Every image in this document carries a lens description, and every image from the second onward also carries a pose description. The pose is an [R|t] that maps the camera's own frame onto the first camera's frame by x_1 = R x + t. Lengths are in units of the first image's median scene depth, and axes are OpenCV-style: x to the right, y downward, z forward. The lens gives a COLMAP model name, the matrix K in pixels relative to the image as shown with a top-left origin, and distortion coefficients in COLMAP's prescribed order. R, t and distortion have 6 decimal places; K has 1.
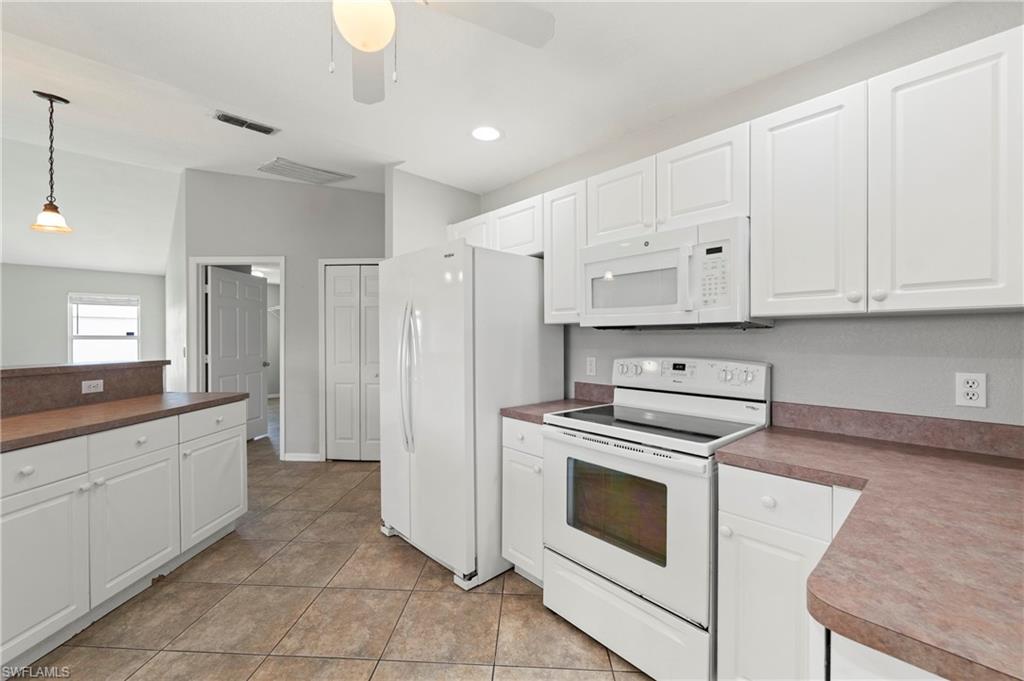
lens RADIAL K [[412.7, 0, 508.5], [0, 412.7, 342.9], [0, 0, 1]] dist [-0.002172, -0.000179]
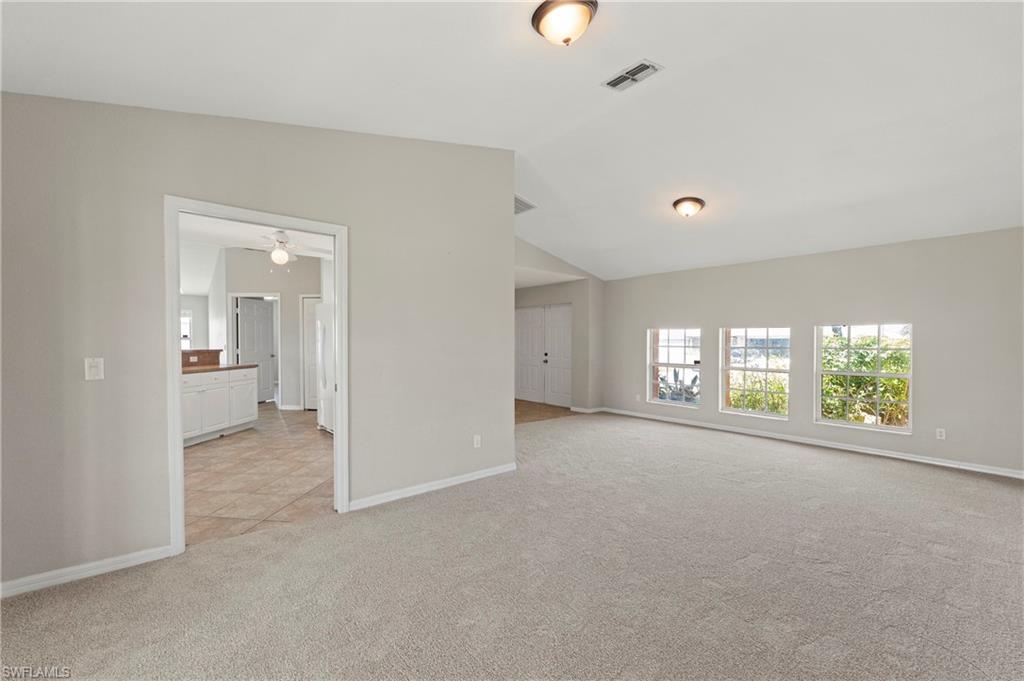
lens RADIAL K [[422.1, 0, 512.6], [0, 422.1, 354.2], [0, 0, 1]] dist [-0.003058, -0.000037]
pose [[0.998993, 0.007055, -0.044318, 0.808882], [-0.006214, 0.999799, 0.019087, 0.016625], [0.044444, -0.018793, 0.998835, -1.159892]]
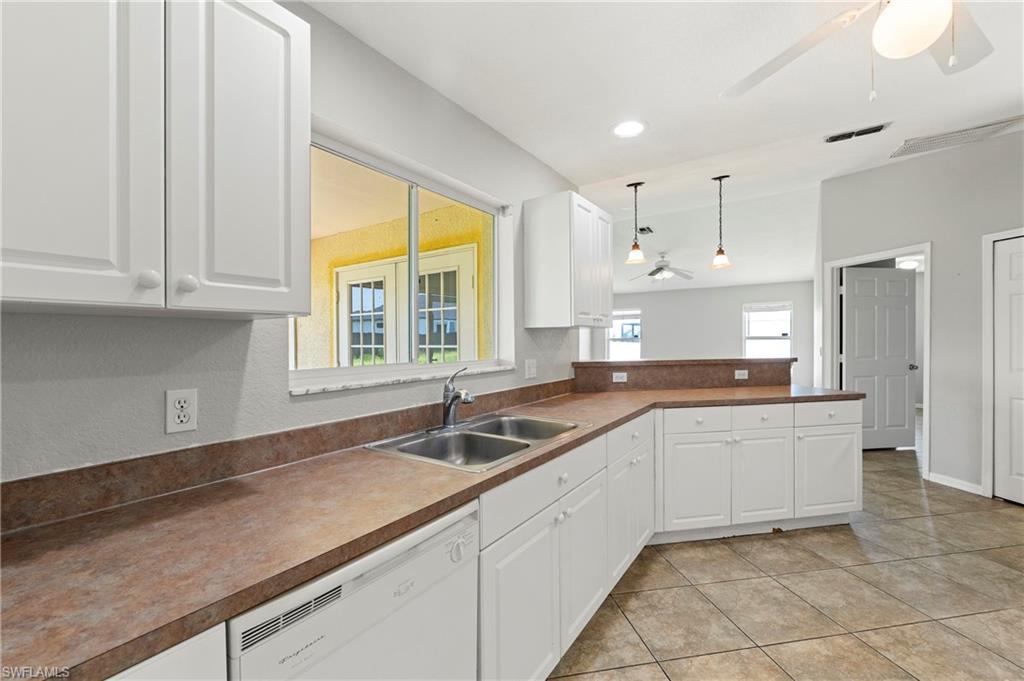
lens RADIAL K [[420.9, 0, 505.9], [0, 420.9, 347.8], [0, 0, 1]] dist [-0.004503, -0.000260]
pose [[0.220458, 0.014320, -0.975291, 0.170809], [-0.000175, 0.999893, 0.014641, -0.004536], [0.975396, -0.003057, 0.220437, -0.076425]]
